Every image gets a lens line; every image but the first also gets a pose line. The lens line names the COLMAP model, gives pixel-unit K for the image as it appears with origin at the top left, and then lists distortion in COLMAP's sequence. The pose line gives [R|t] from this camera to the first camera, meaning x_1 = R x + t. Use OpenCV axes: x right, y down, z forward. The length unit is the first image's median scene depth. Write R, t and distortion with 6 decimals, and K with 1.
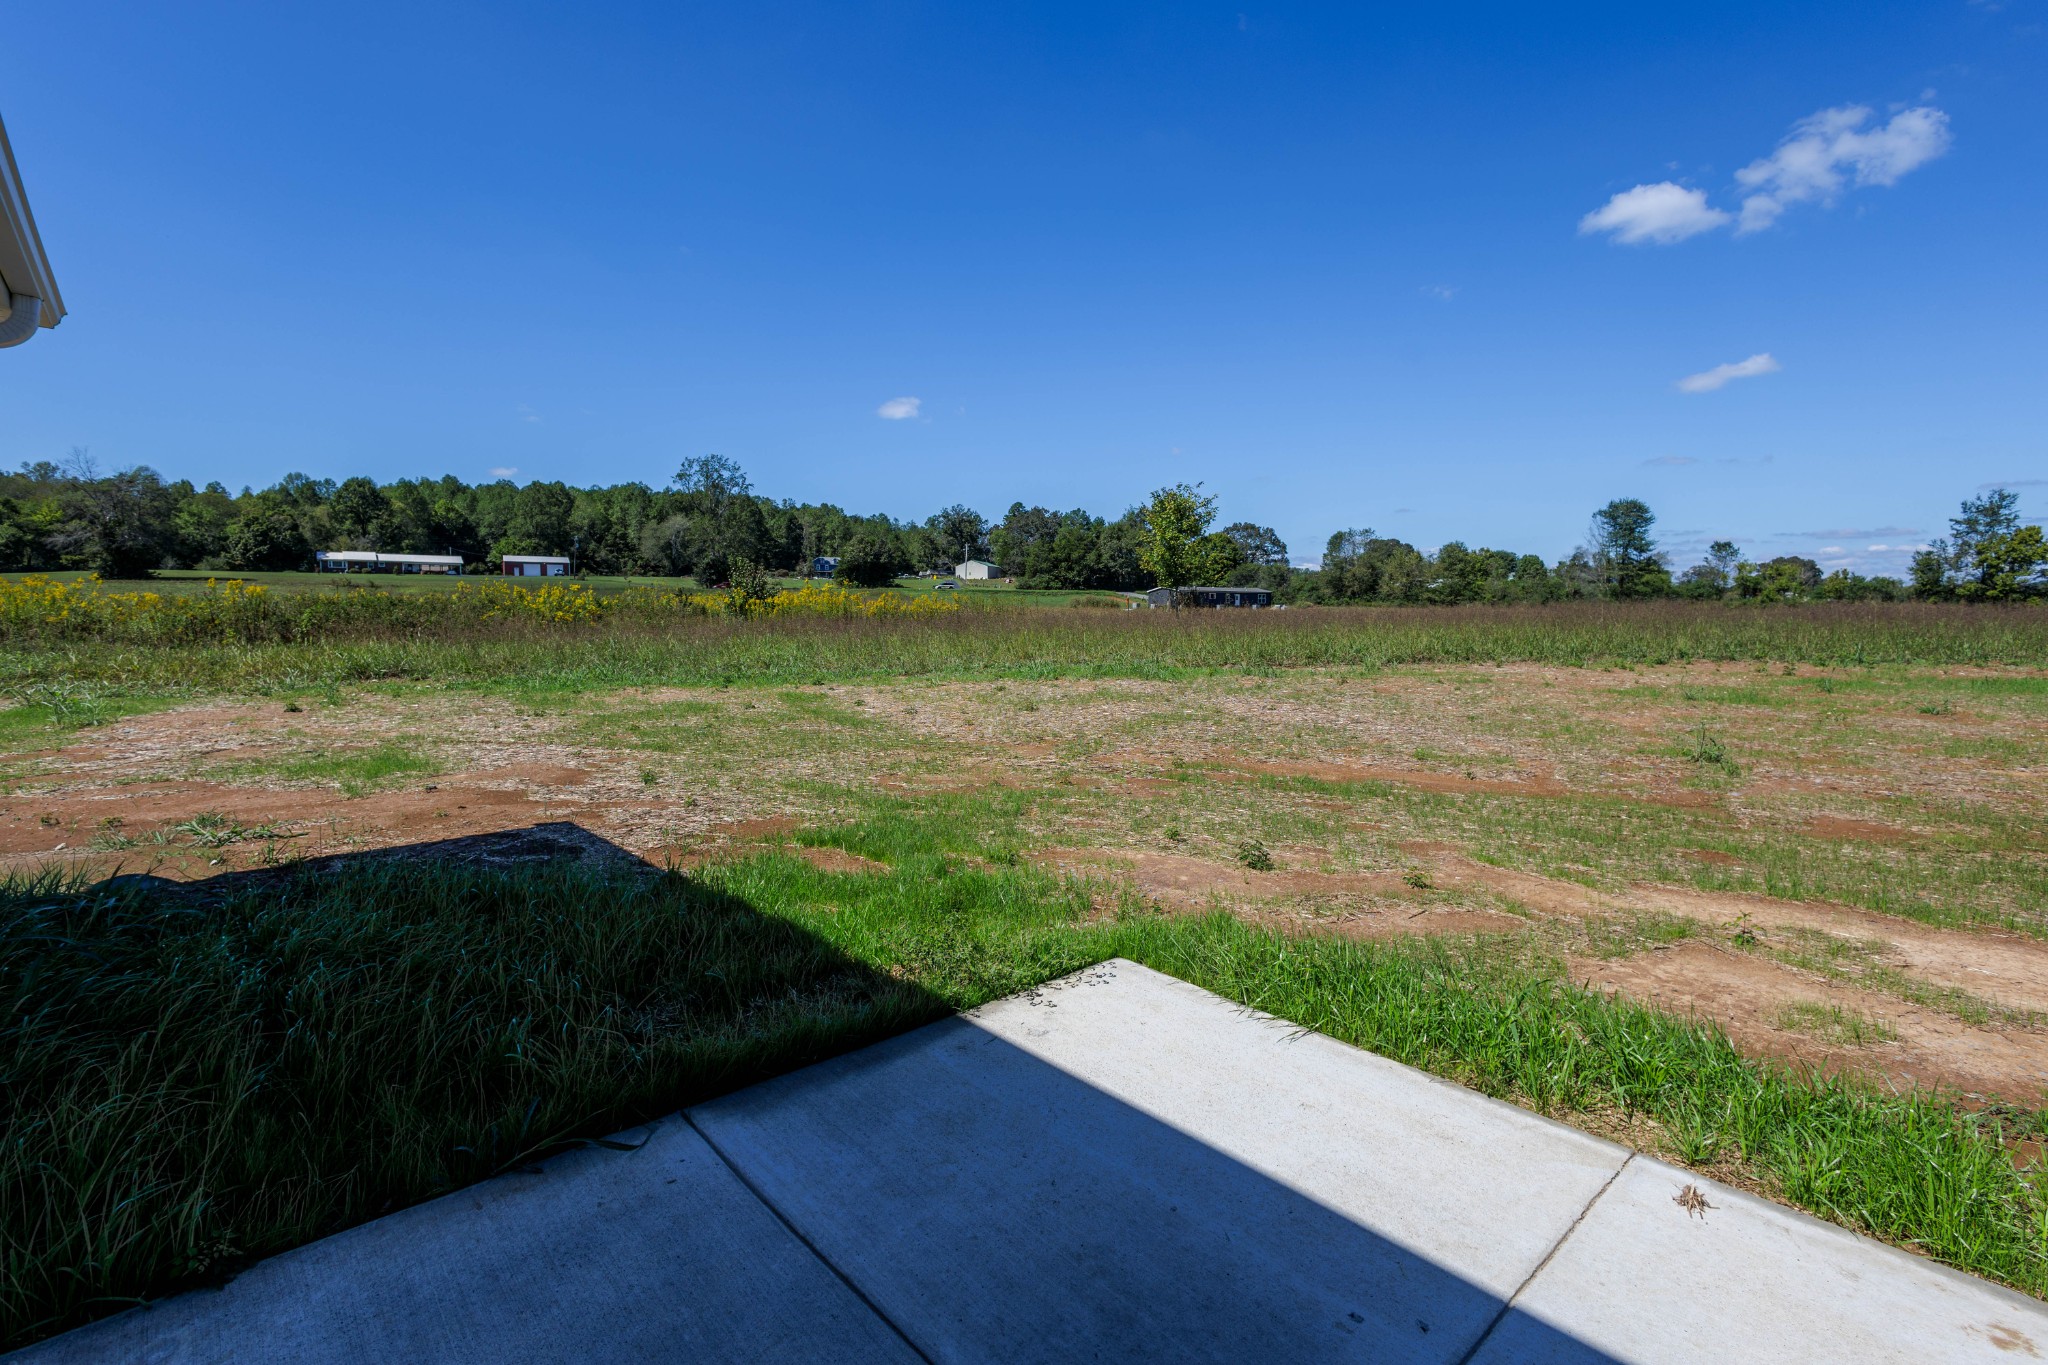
lens RADIAL K [[931.8, 0, 1026.6], [0, 931.8, 685.9], [0, 0, 1]] dist [0.008516, -0.003341]
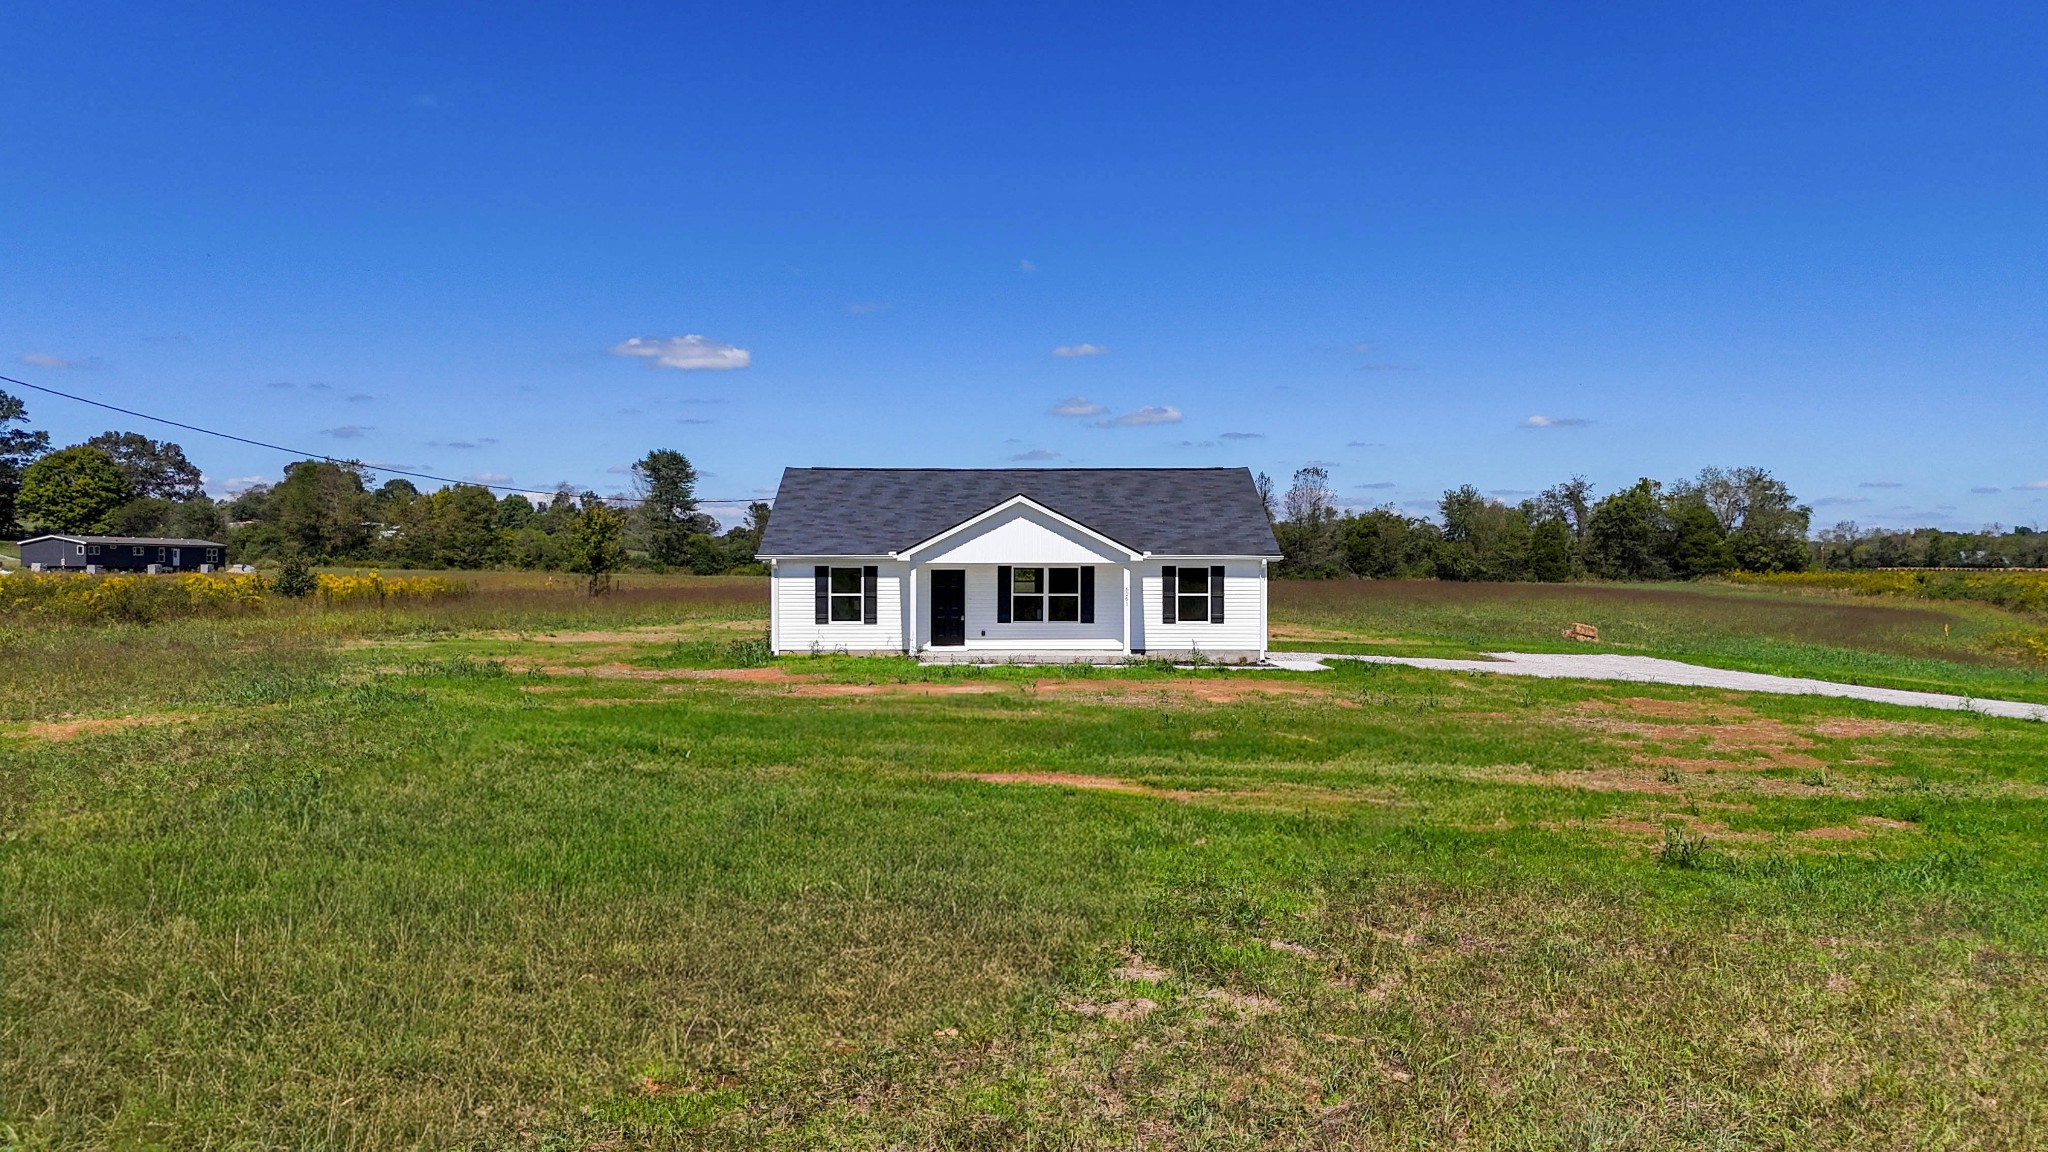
lens RADIAL K [[1495.7, 0, 1027.7], [0, 1495.7, 575.8], [0, 0, 1]] dist [0.102419, -0.126736]
pose [[0.657947, -0.002941, 0.753059, -0.239437], [0.057919, 0.997228, -0.046709, 0.009740], [-0.750834, 0.074348, 0.656293, -0.220253]]
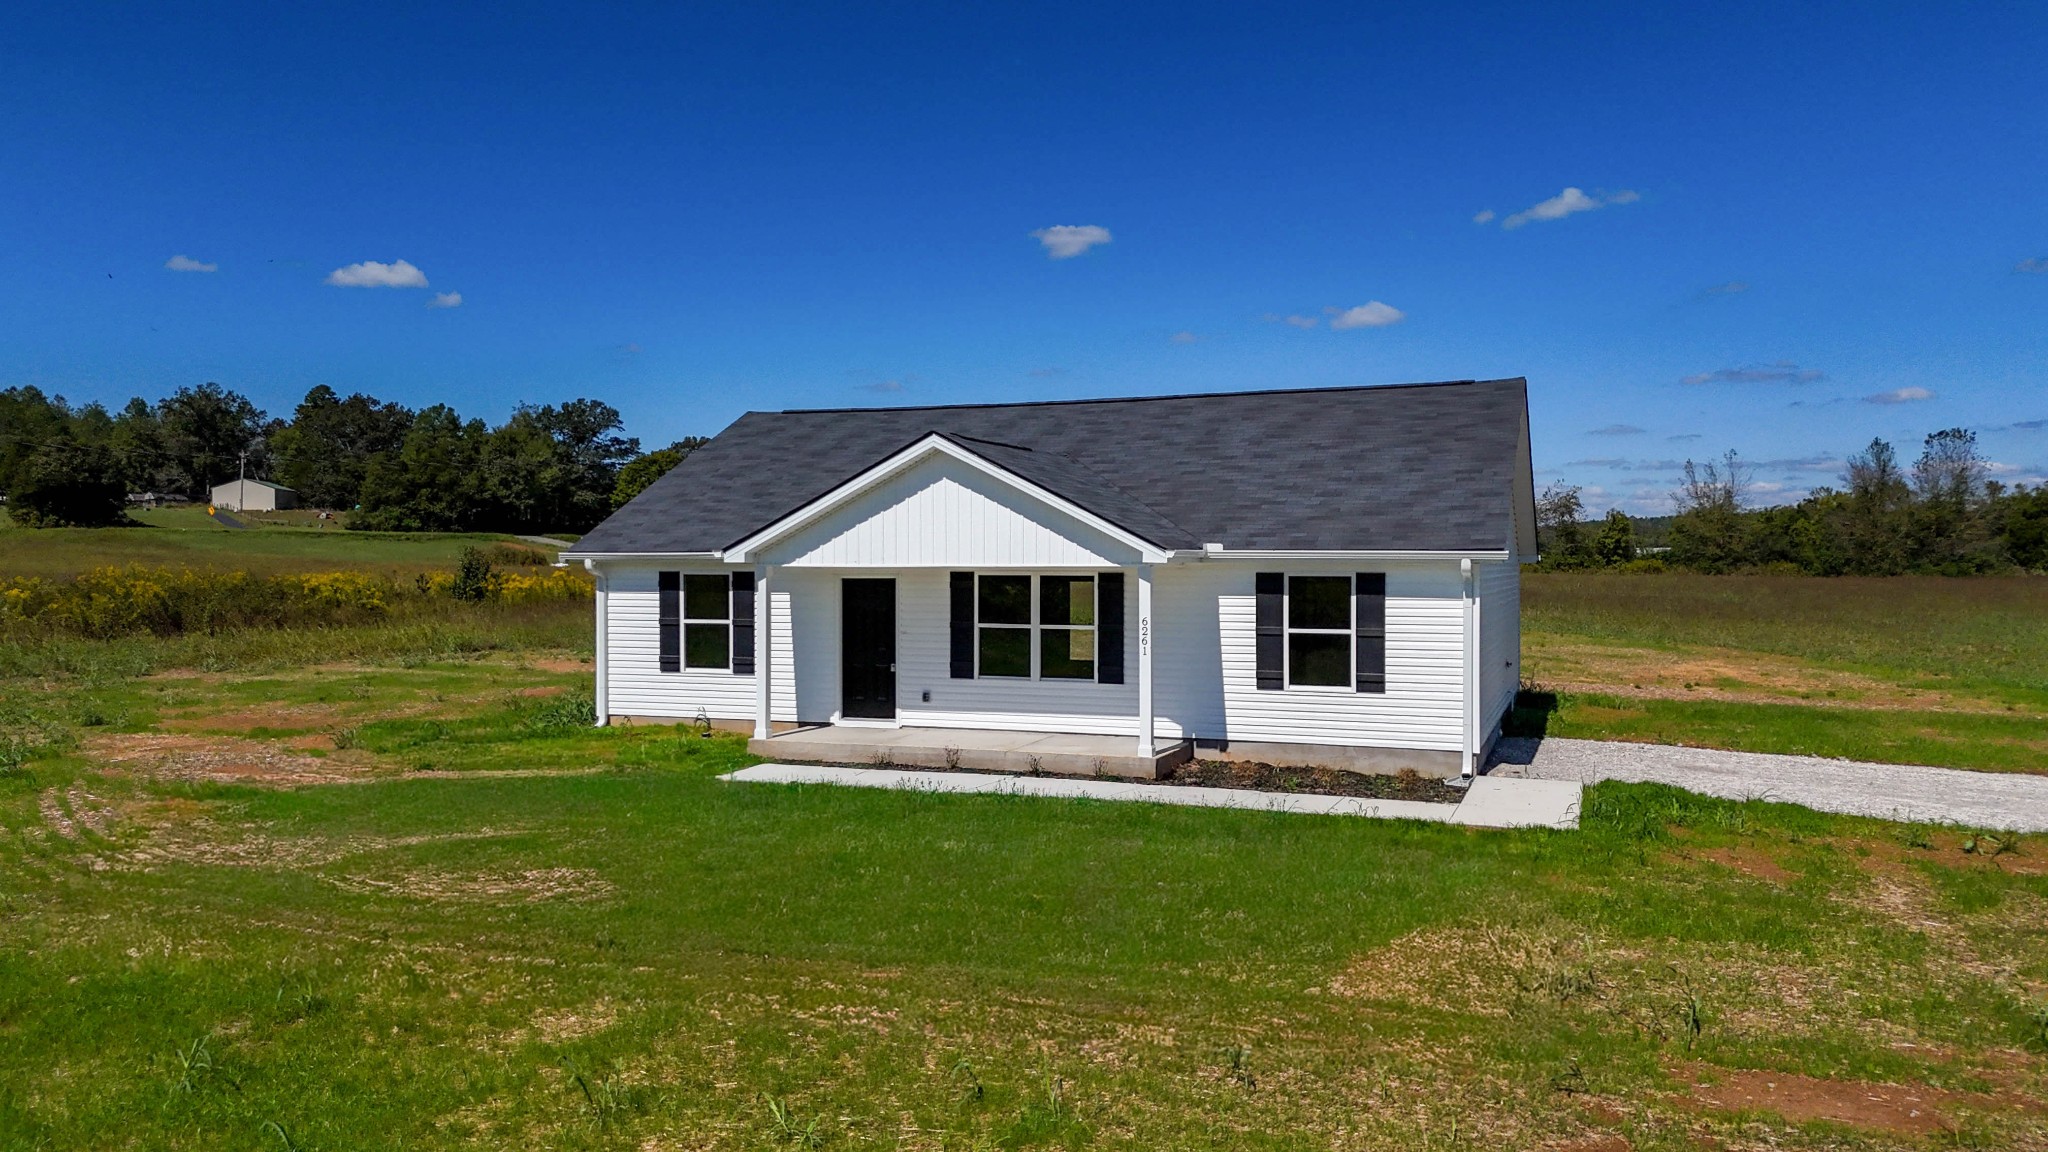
lens RADIAL K [[1495.7, 0, 1027.7], [0, 1495.7, 575.8], [0, 0, 1]] dist [0.102419, -0.126736]
pose [[0.889388, -0.005586, 0.457118, -0.107059], [0.036041, 0.997670, -0.057932, 0.004391], [-0.455729, 0.067999, 0.887517, -0.173287]]
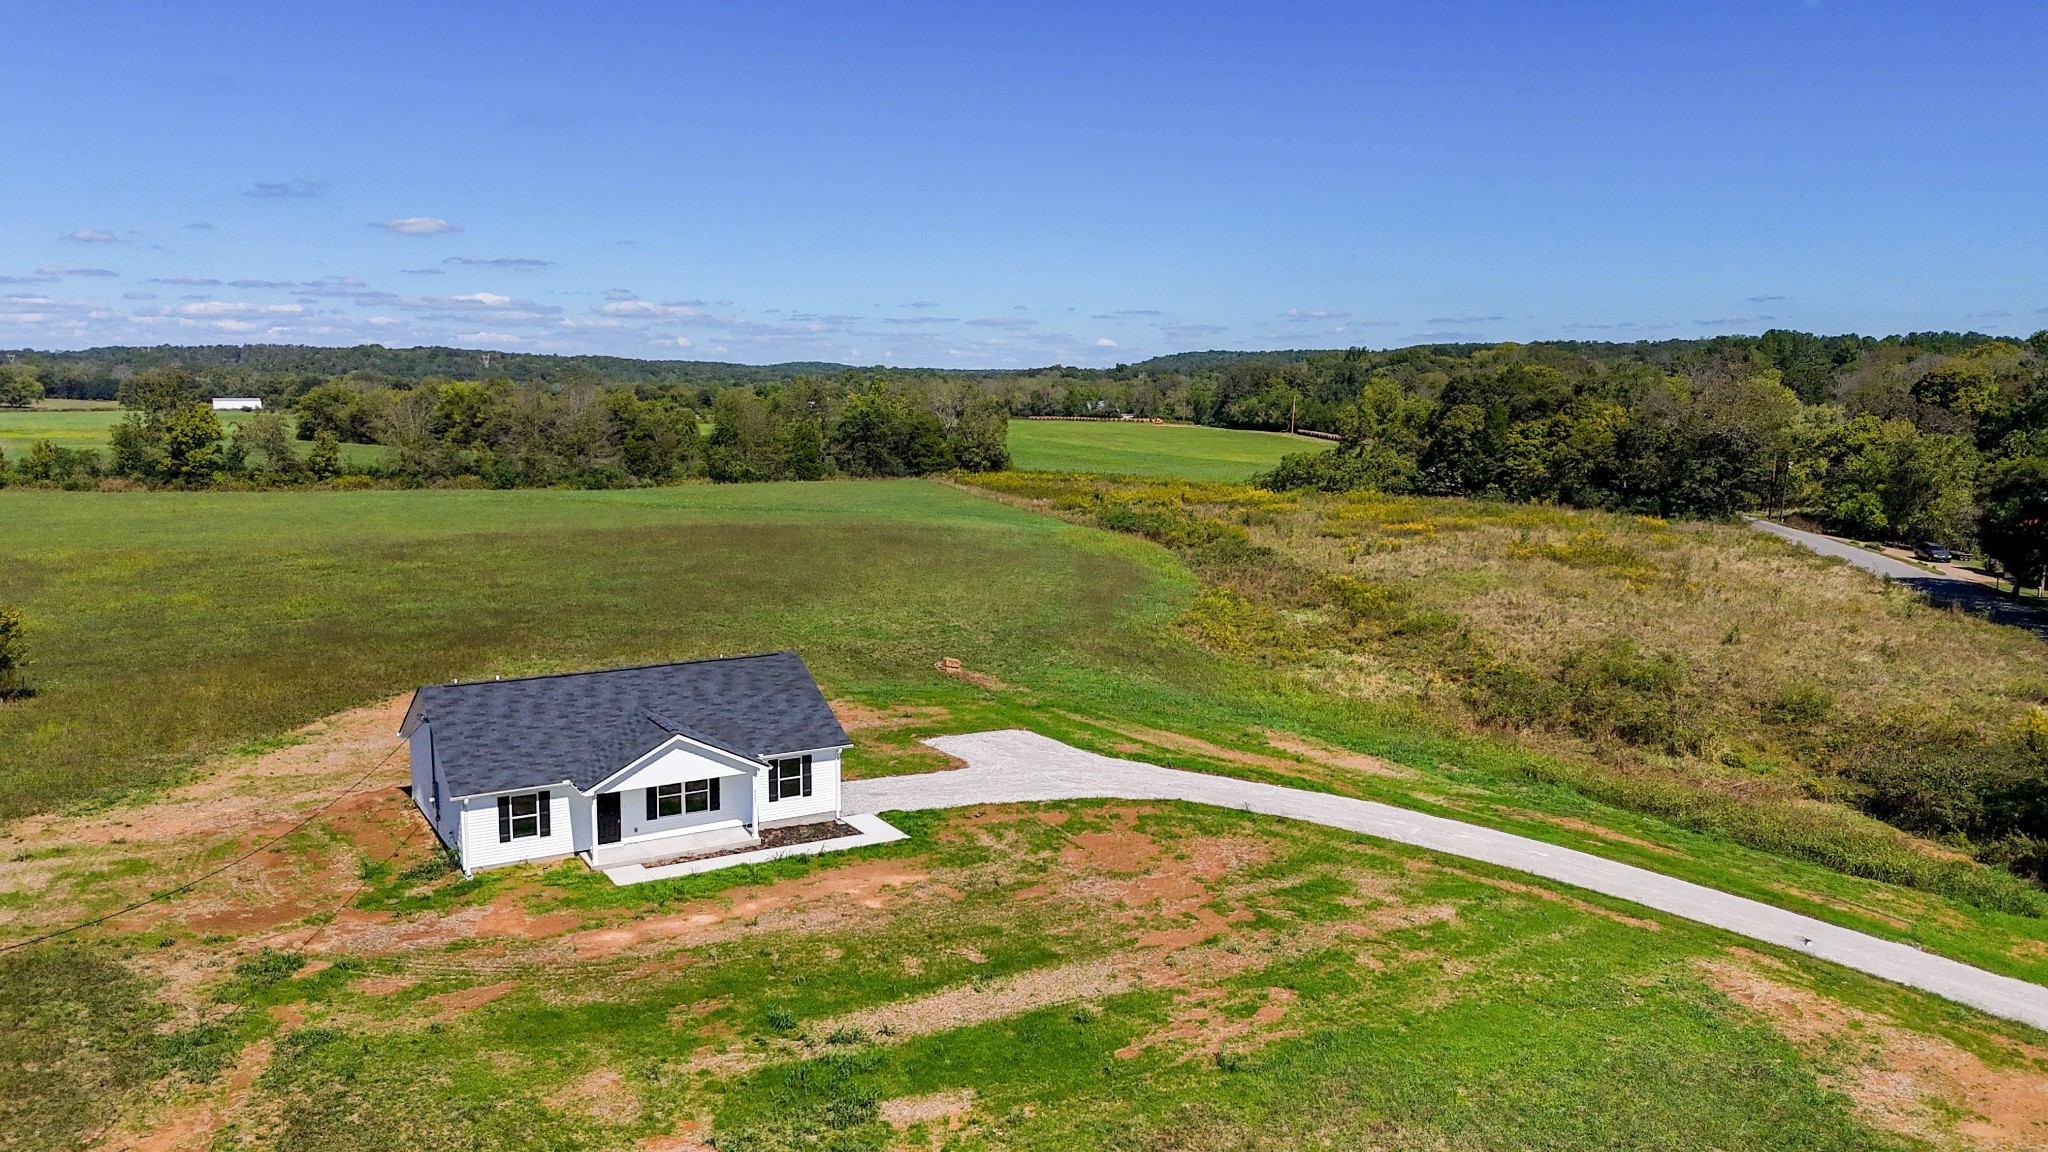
lens RADIAL K [[1504.2, 0, 1024.0], [0, 1504.2, 576.0], [0, 0, 1]] dist [0.073809, -0.069739]
pose [[0.200778, -0.122157, 0.971991, -0.351102], [0.074590, 0.991221, 0.109166, -0.077743], [-0.976793, 0.050583, 0.208127, -0.201526]]
